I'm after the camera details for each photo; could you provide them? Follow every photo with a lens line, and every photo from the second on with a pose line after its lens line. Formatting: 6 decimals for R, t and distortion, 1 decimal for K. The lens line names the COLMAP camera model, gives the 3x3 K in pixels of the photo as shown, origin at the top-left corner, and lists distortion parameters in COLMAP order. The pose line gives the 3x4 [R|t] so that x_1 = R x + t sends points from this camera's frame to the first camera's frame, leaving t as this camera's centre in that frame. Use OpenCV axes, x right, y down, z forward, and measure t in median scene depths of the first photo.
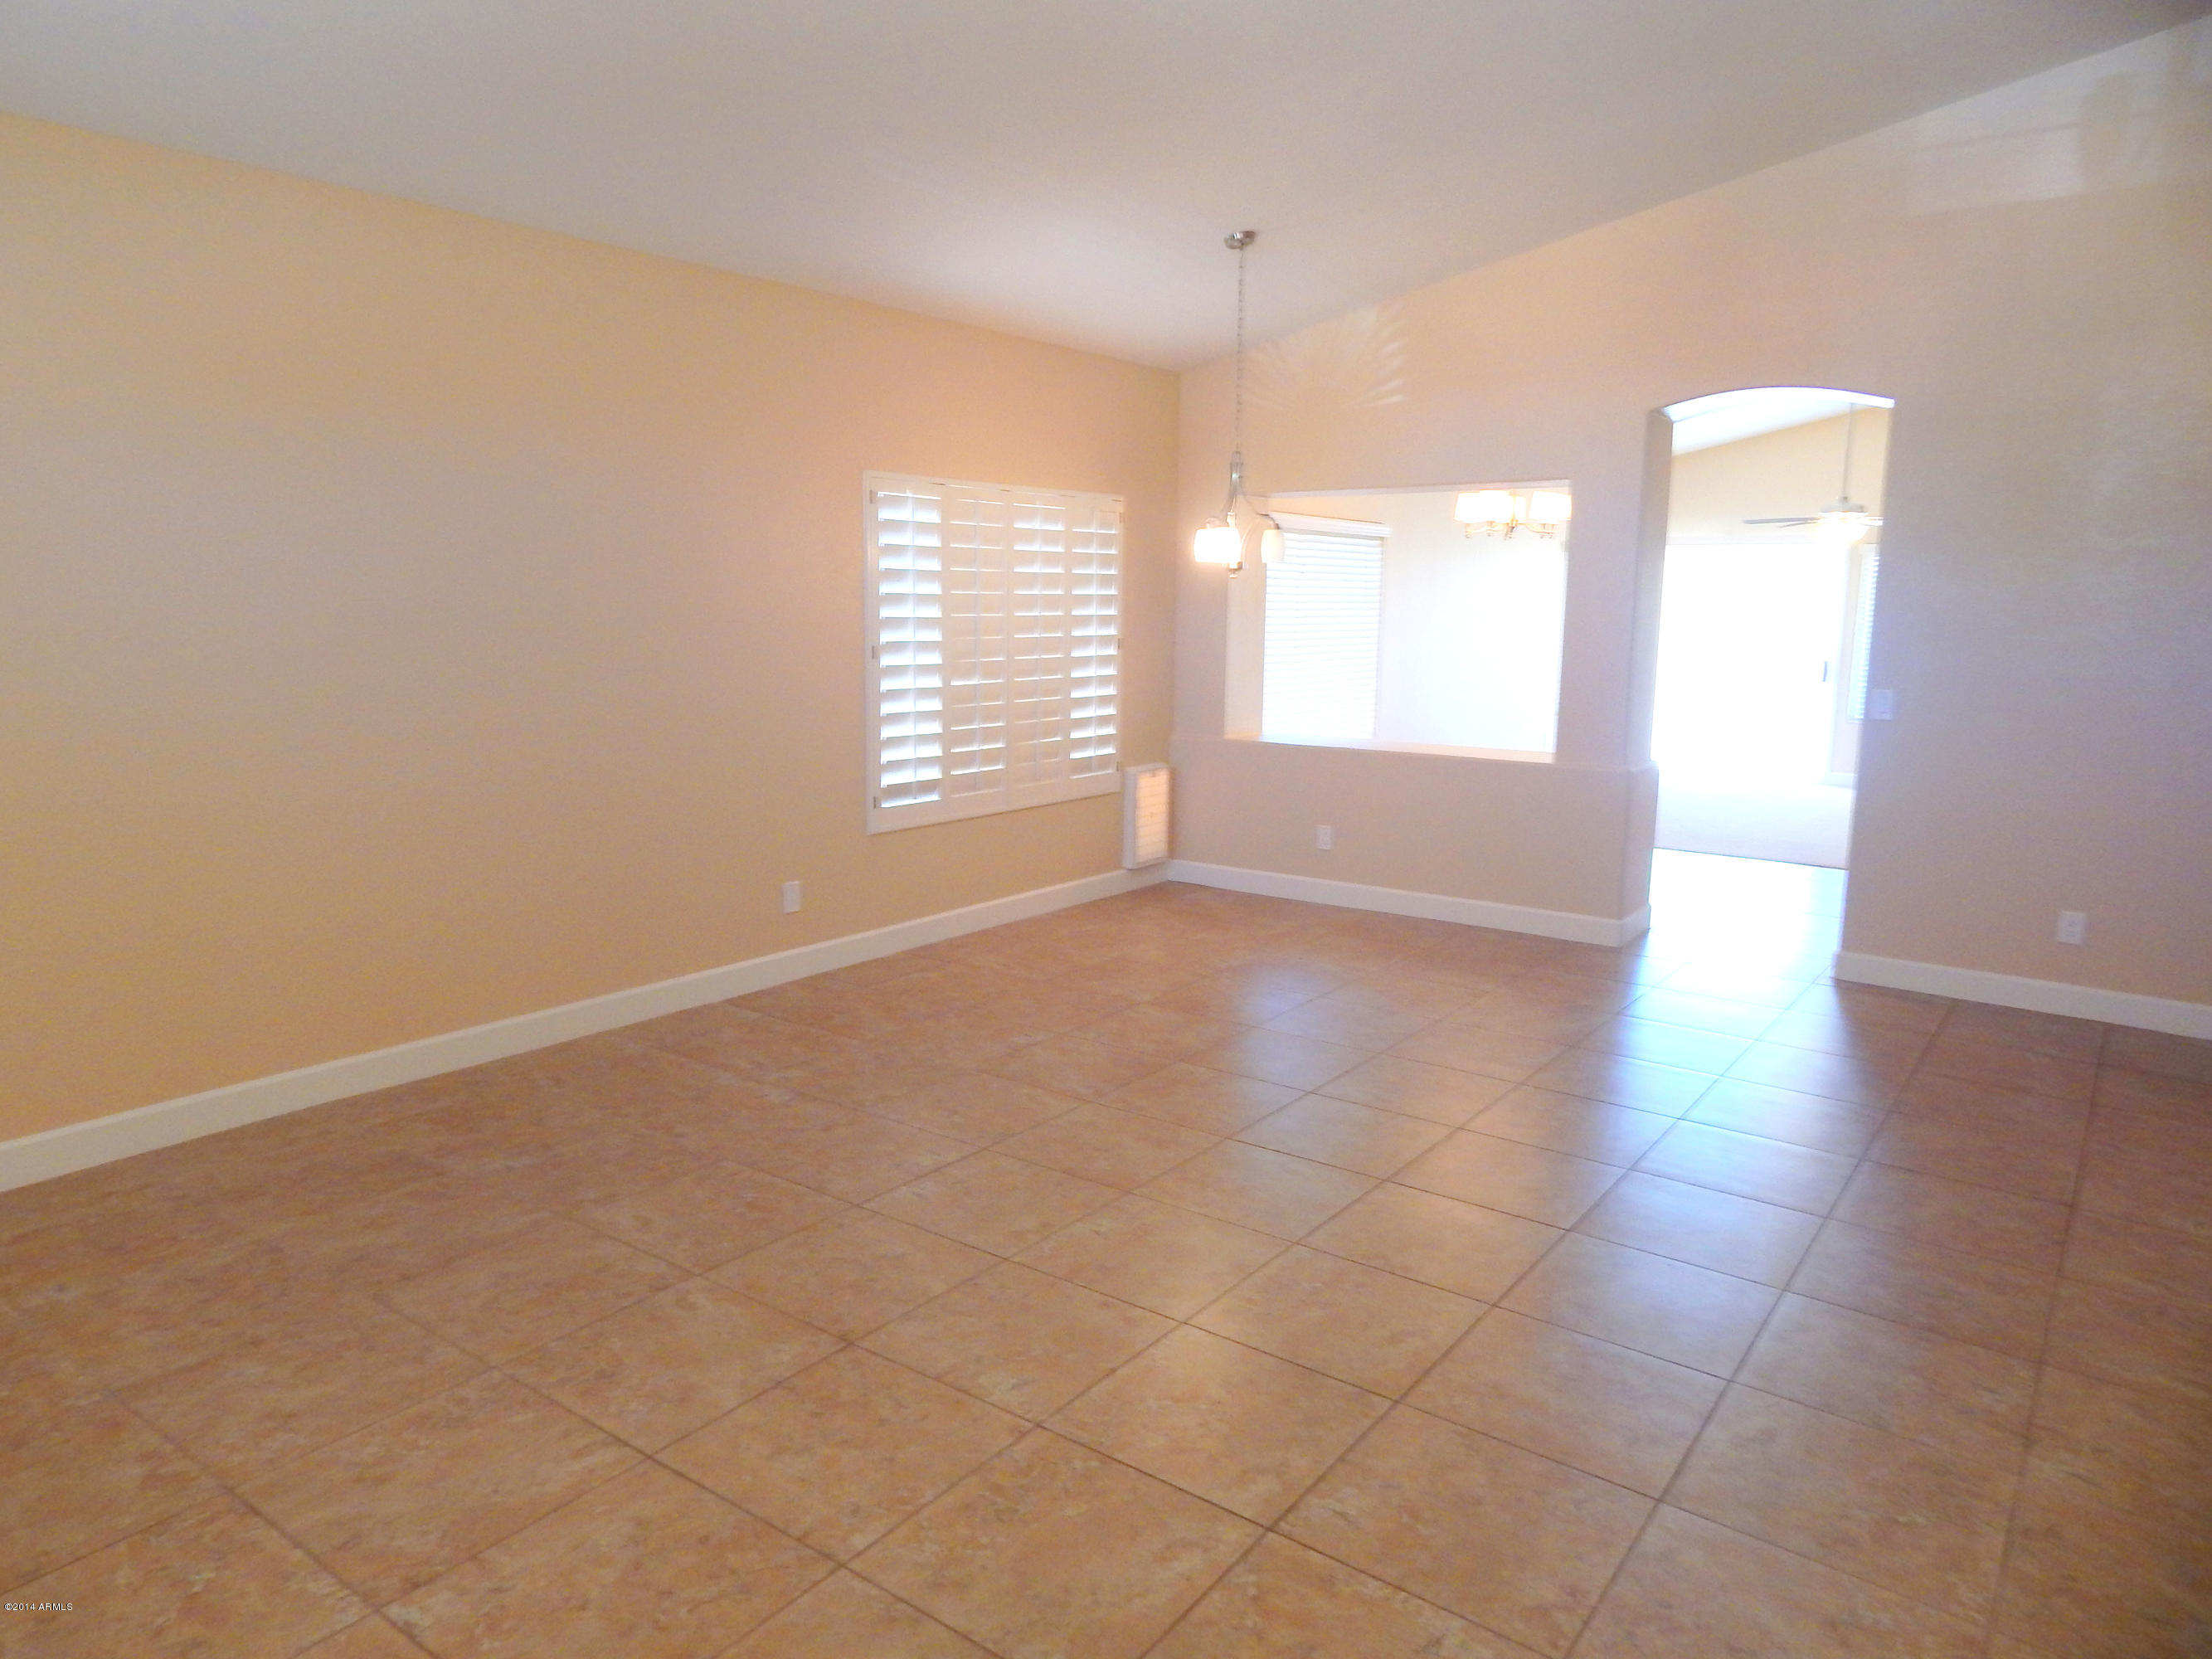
lens RADIAL K [[1457.3, 0, 1091.8], [0, 1457.3, 826.9], [0, 0, 1]] dist [-0.004647, -0.003947]
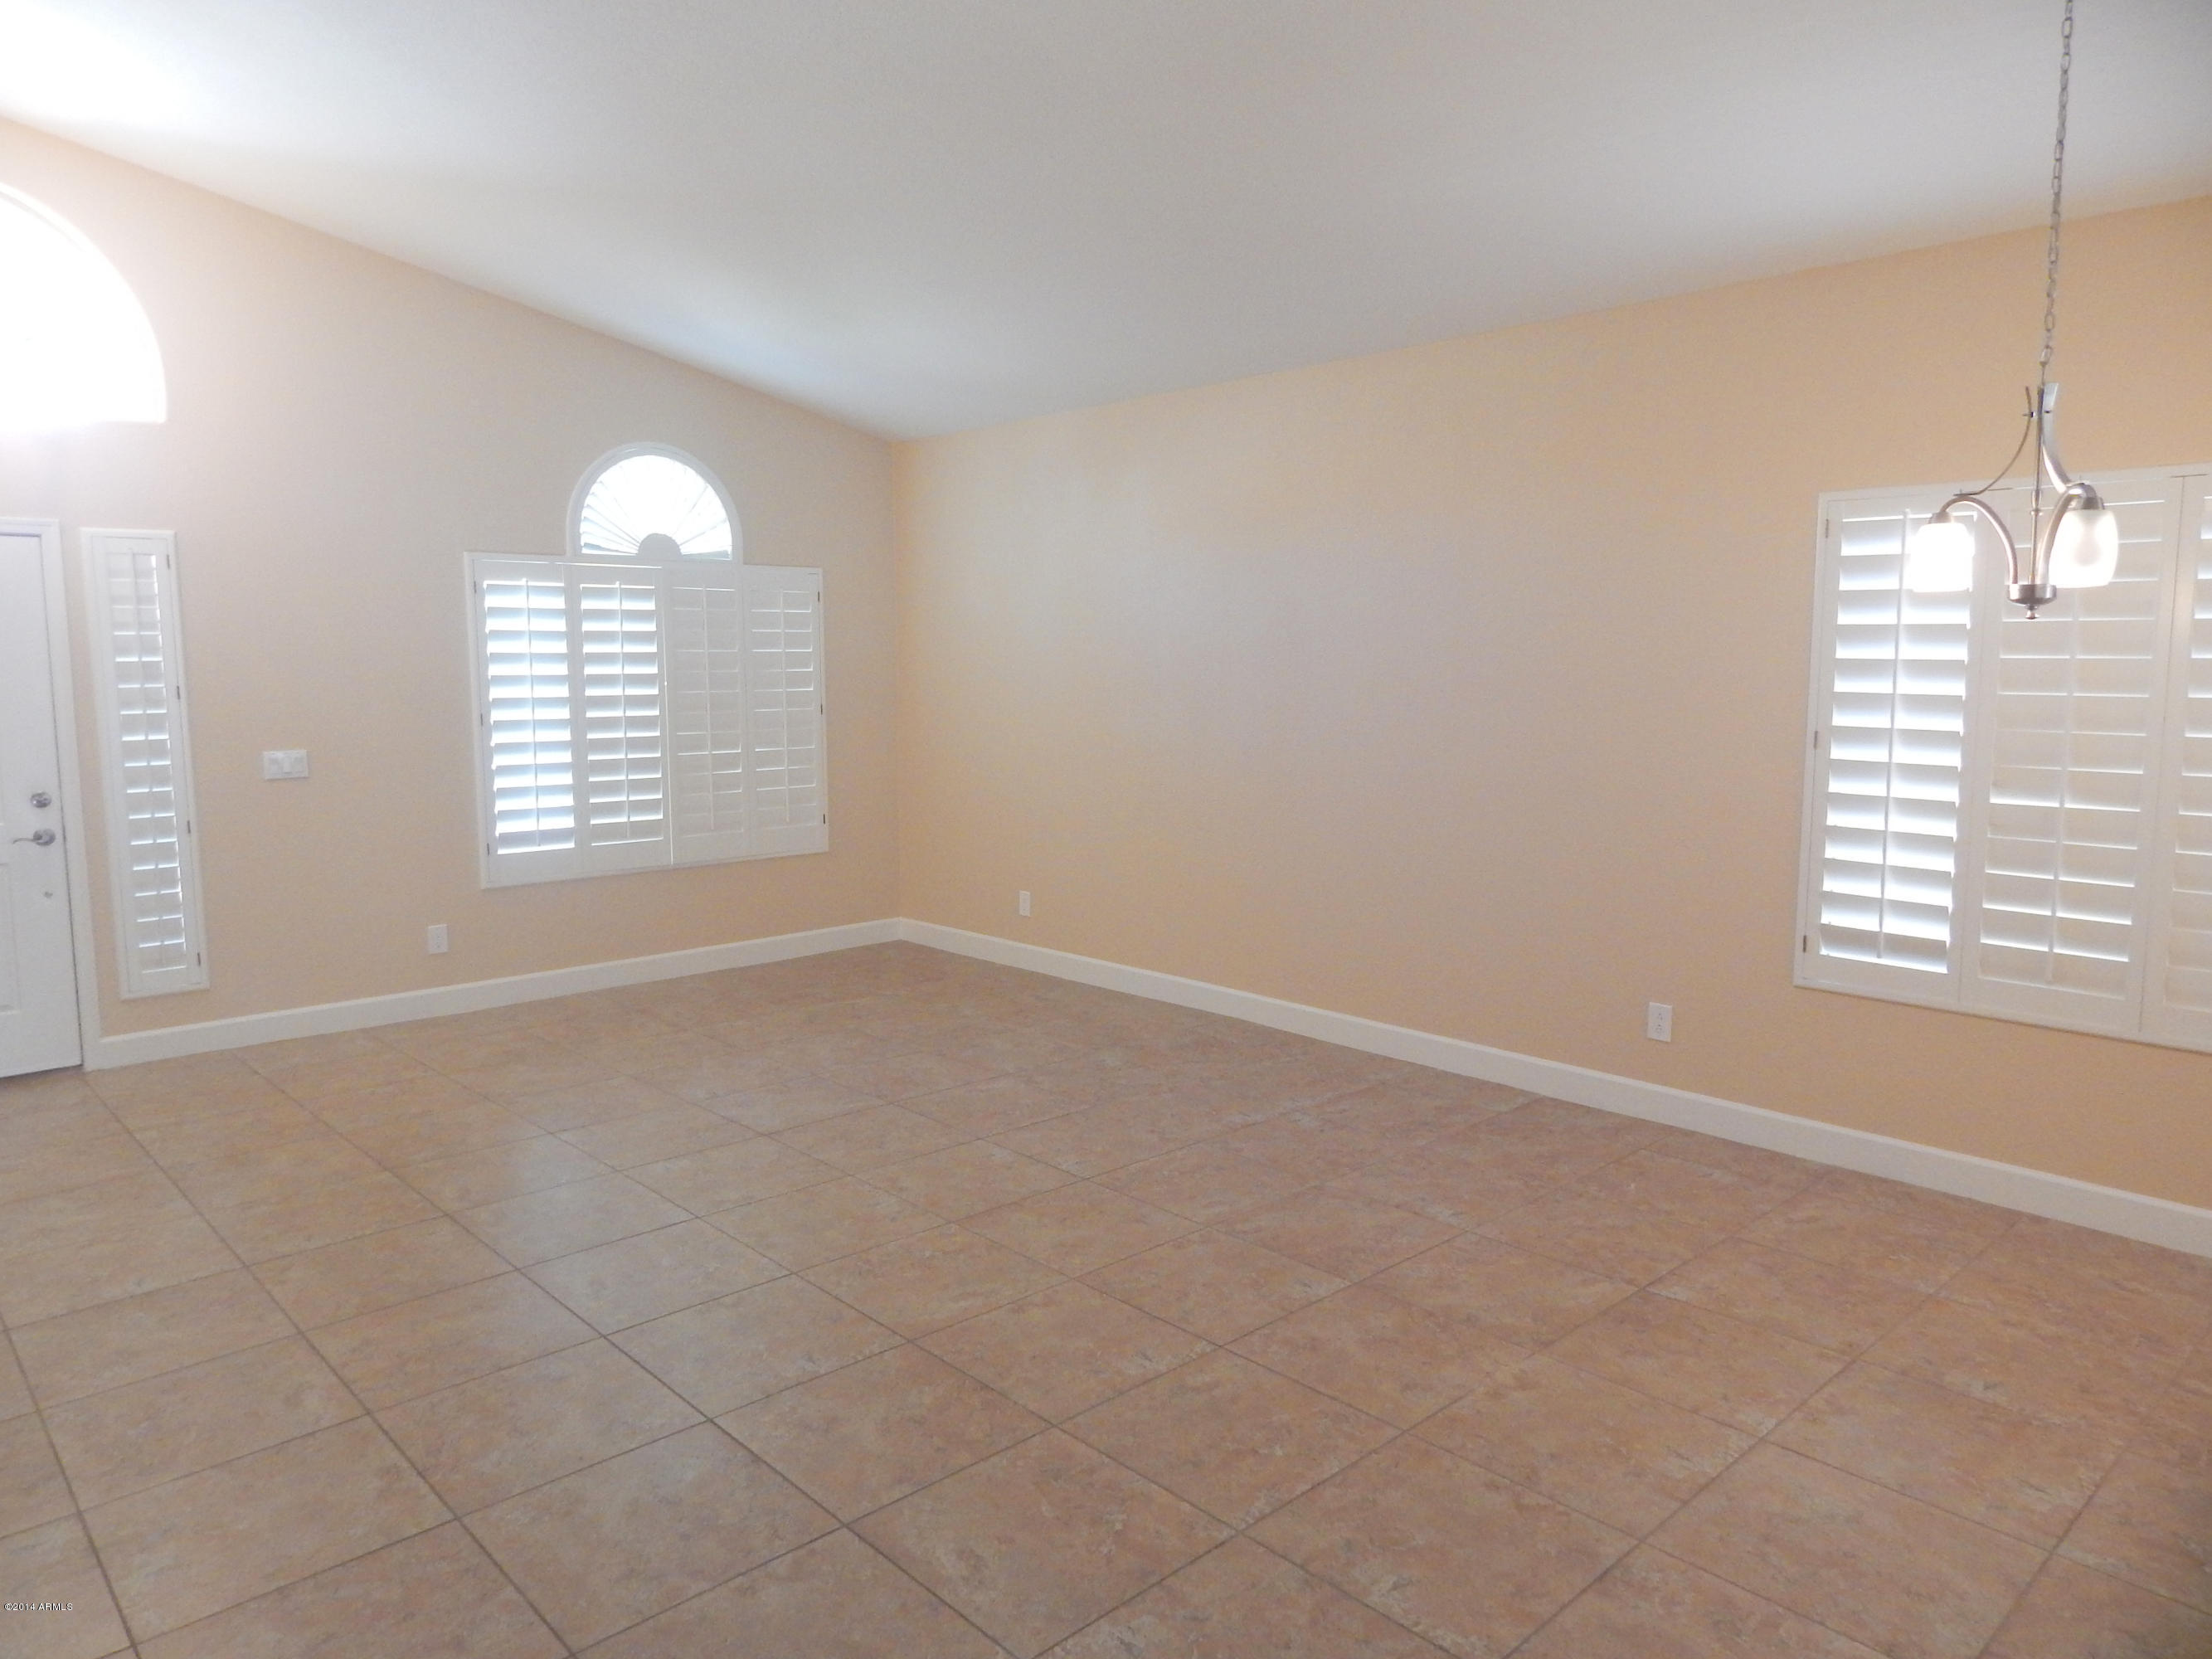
lens RADIAL K [[1457.3, 0, 1093.9], [0, 1457.3, 828.3], [0, 0, 1]] dist [-0.004647, -0.003947]
pose [[-0.182498, 0.104347, -0.977653, 0.610307], [-0.157983, 0.978320, 0.133908, -0.112000], [0.970431, 0.178890, -0.162057, 0.743287]]
